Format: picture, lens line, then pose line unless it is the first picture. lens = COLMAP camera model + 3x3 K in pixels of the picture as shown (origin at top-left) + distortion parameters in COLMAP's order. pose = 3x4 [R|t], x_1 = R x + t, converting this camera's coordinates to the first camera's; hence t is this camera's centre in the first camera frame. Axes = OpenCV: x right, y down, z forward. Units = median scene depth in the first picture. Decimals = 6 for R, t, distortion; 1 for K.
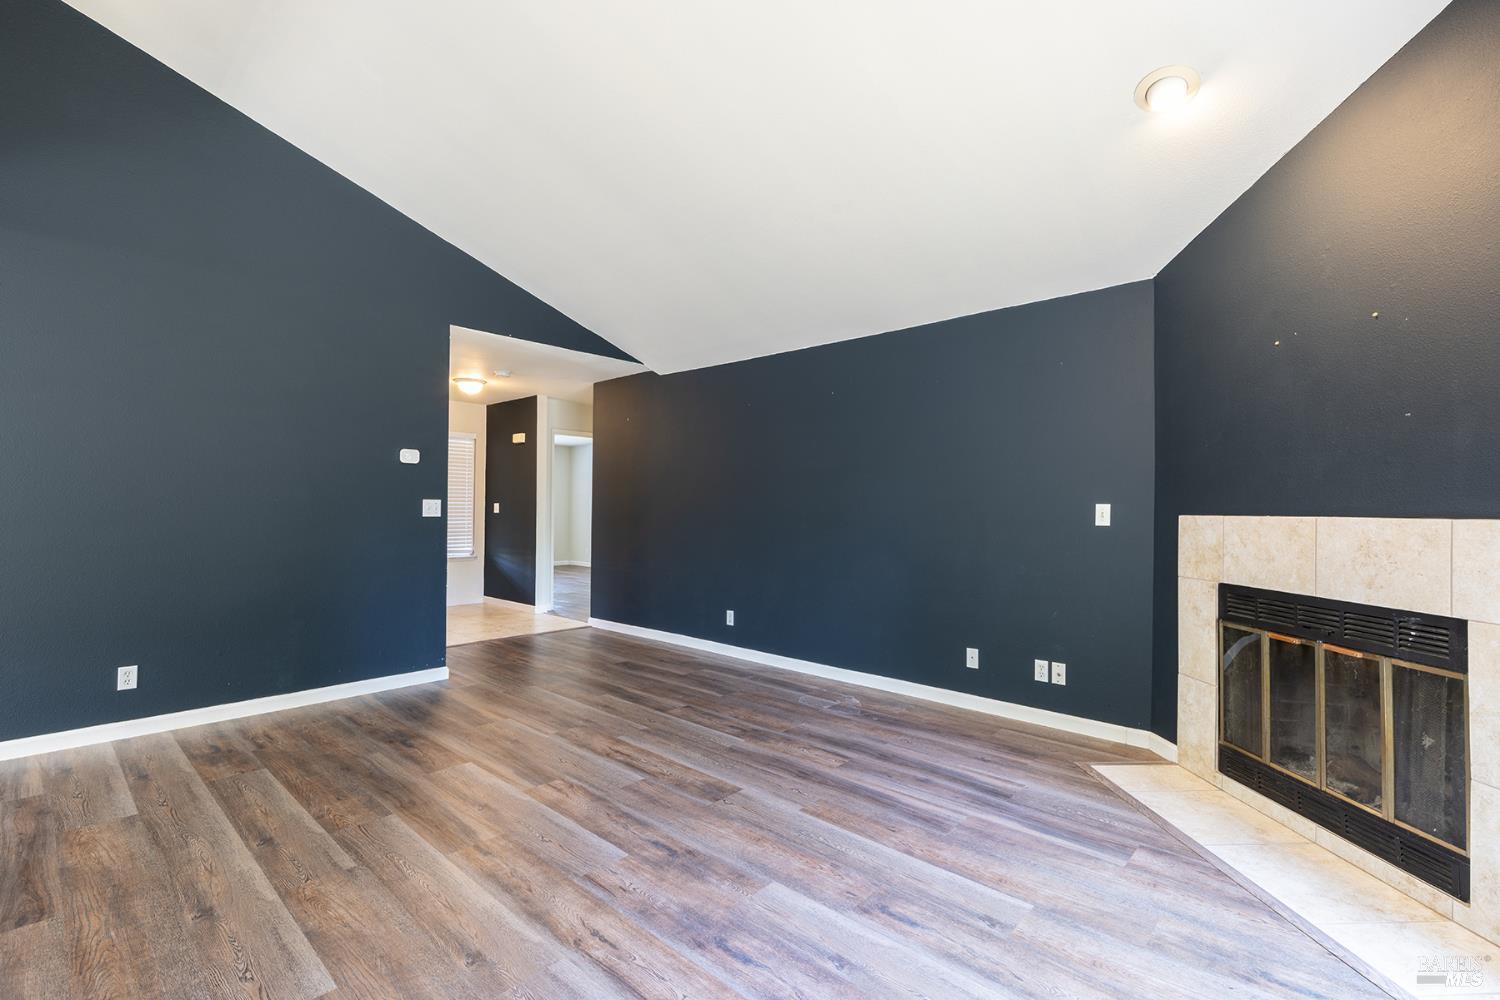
lens RADIAL K [[670.9, 0, 757.2], [0, 670.9, 508.6], [0, 0, 1]] dist [0.017224, -0.010178]
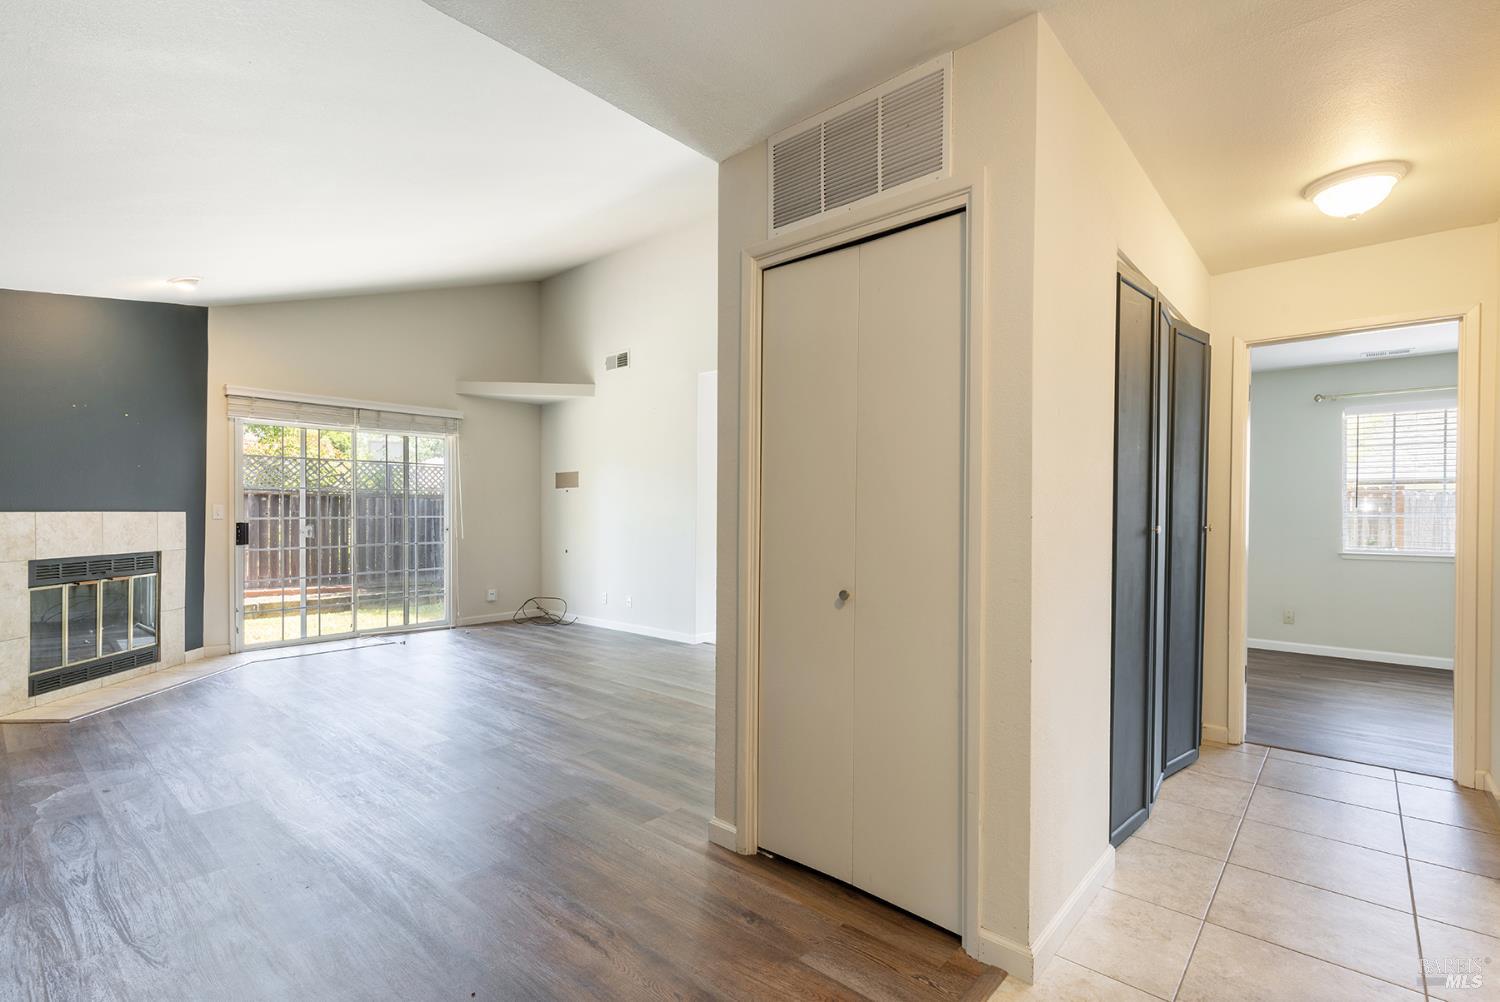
lens RADIAL K [[670.9, 0, 757.2], [0, 670.9, 509.6], [0, 0, 1]] dist [0.017224, -0.010178]
pose [[-0.999094, -0.015944, -0.039447, -0.708128], [-0.015868, 0.999872, -0.002251, -0.014382], [0.039478, -0.001623, -0.999219, 2.305400]]
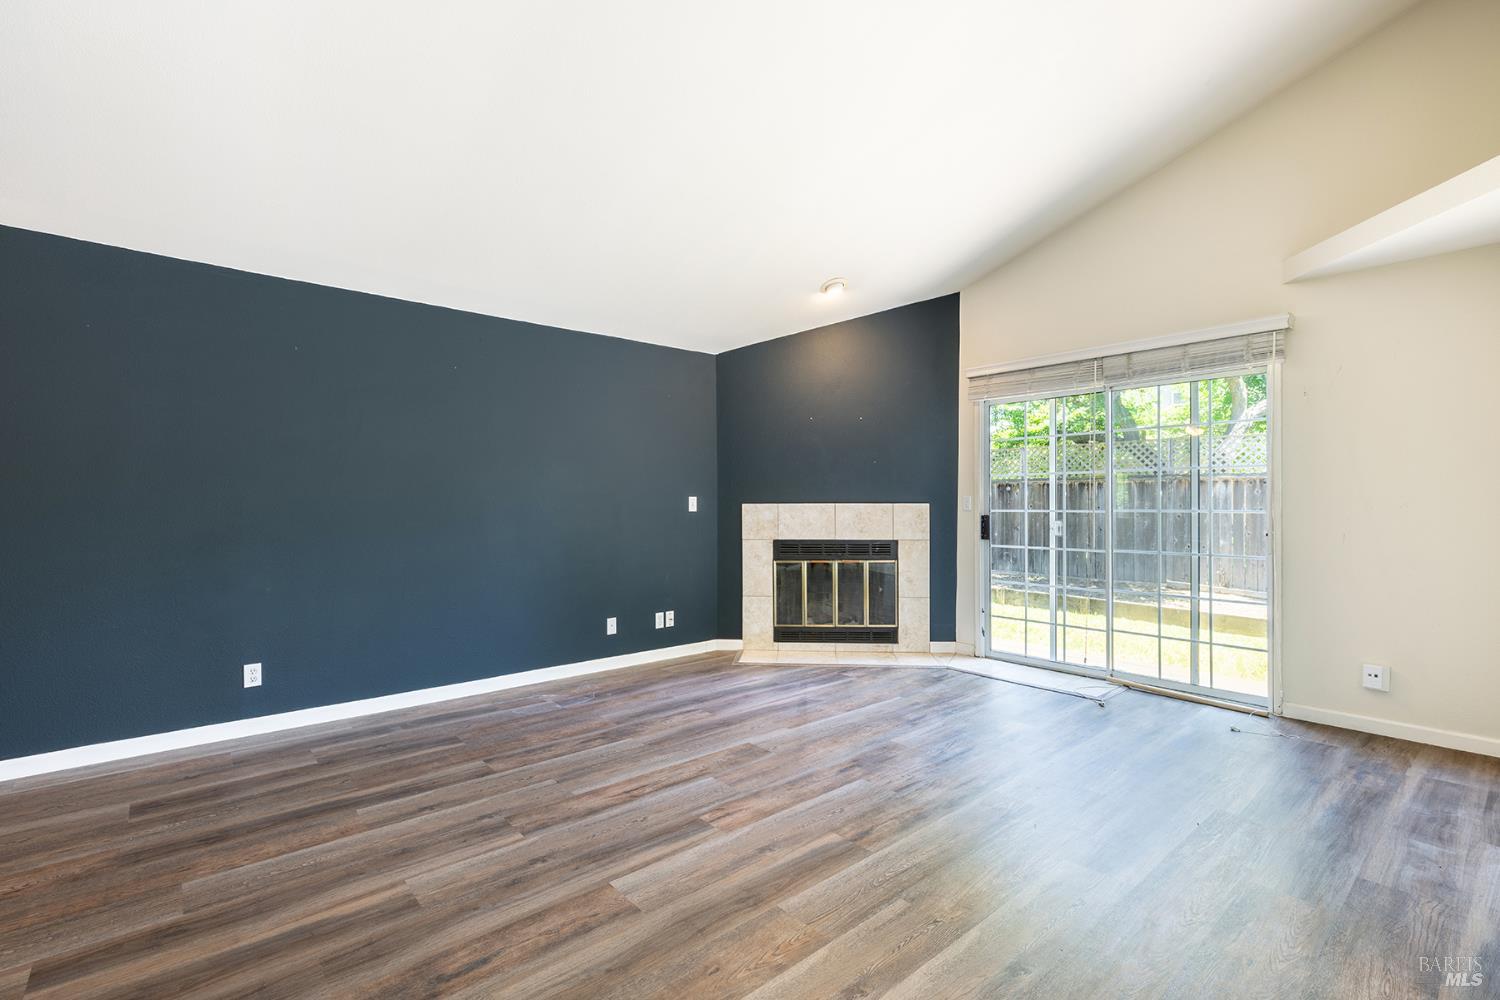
lens RADIAL K [[677.9, 0, 761.1], [0, 677.9, 506.5], [0, 0, 1]] dist [0.001218, -0.000410]
pose [[0.107792, -0.016330, 0.994039, -1.097920], [0.002905, 0.999866, 0.016111, -0.010919], [-0.994169, 0.001151, 0.107825, 0.790028]]
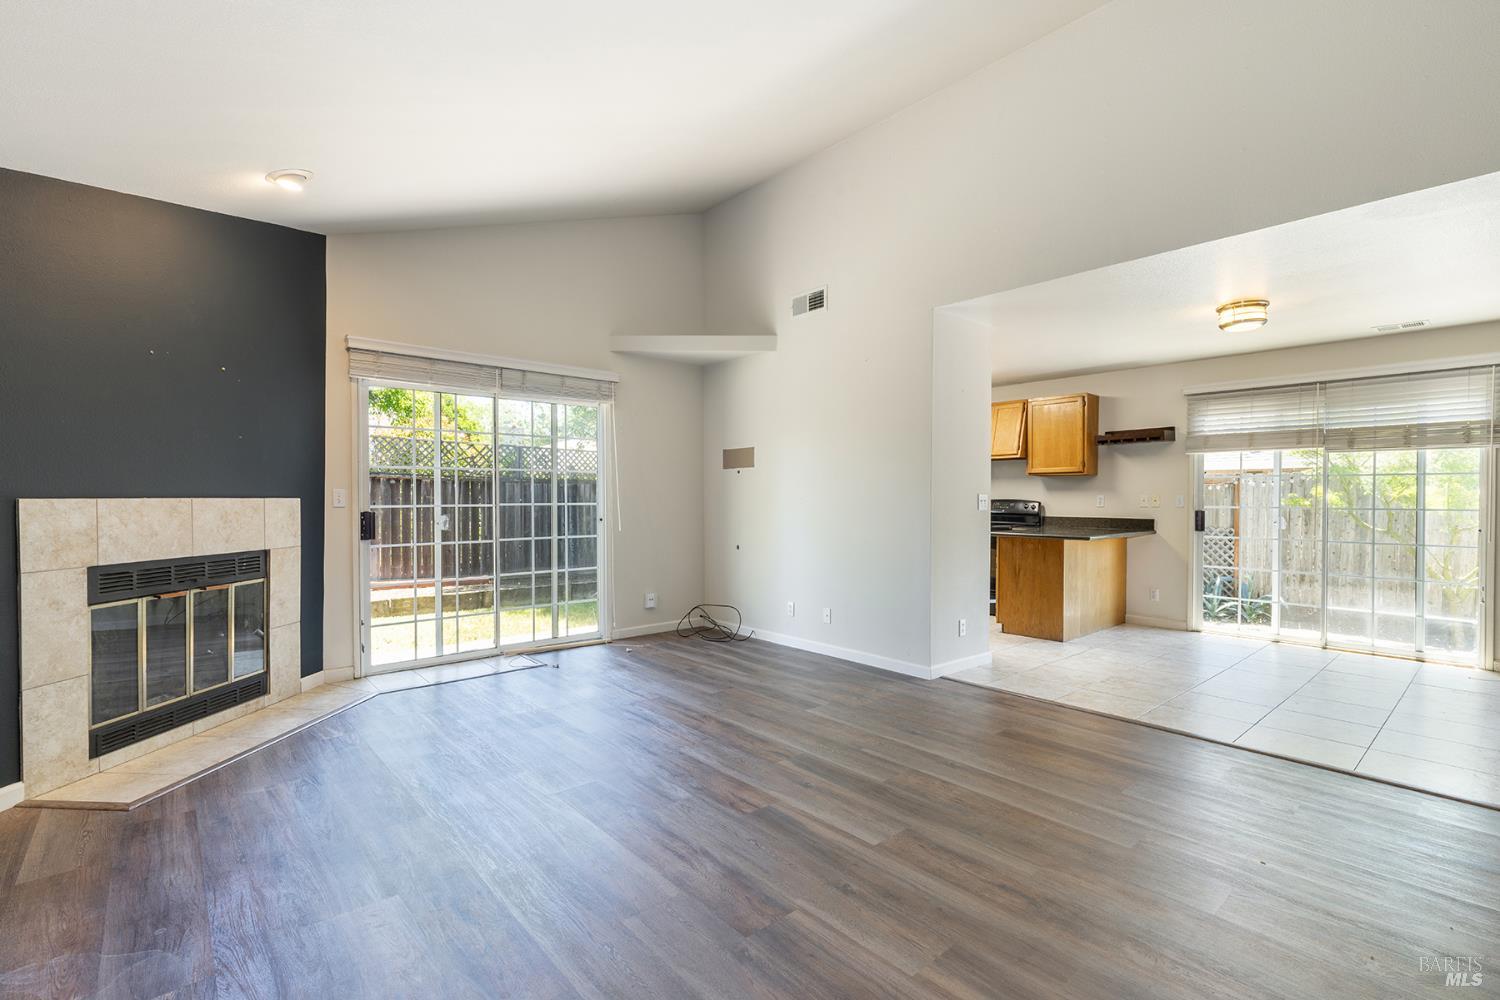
lens RADIAL K [[681.5, 0, 764.8], [0, 681.5, 506.3], [0, 0, 1]] dist [0.001953, 0.000053]
pose [[-0.994990, -0.017277, 0.098472, -0.379372], [-0.015689, 0.999734, 0.016877, -0.011713], [-0.098737, 0.015248, -0.994997, 1.793935]]
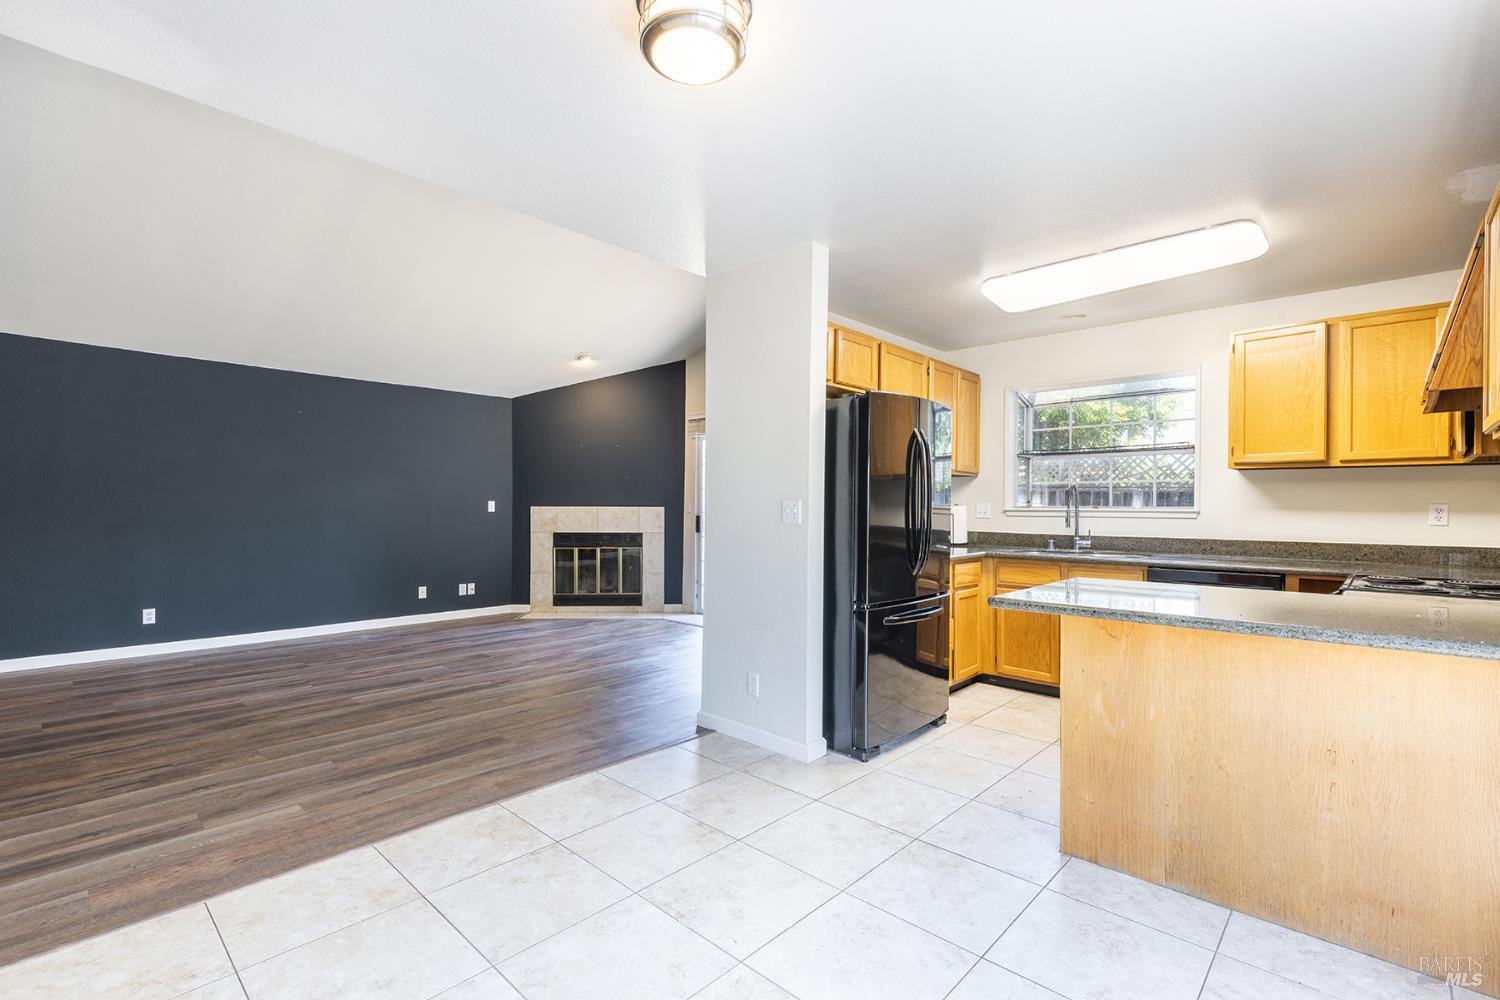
lens RADIAL K [[681.5, 0, 764.8], [0, 681.5, 506.3], [0, 0, 1]] dist [0.001953, 0.000053]
pose [[0.001962, -0.011480, 0.999932, -1.805000], [-0.004295, 0.999925, 0.011488, -0.022415], [-0.999989, -0.004318, 0.001912, 0.181348]]
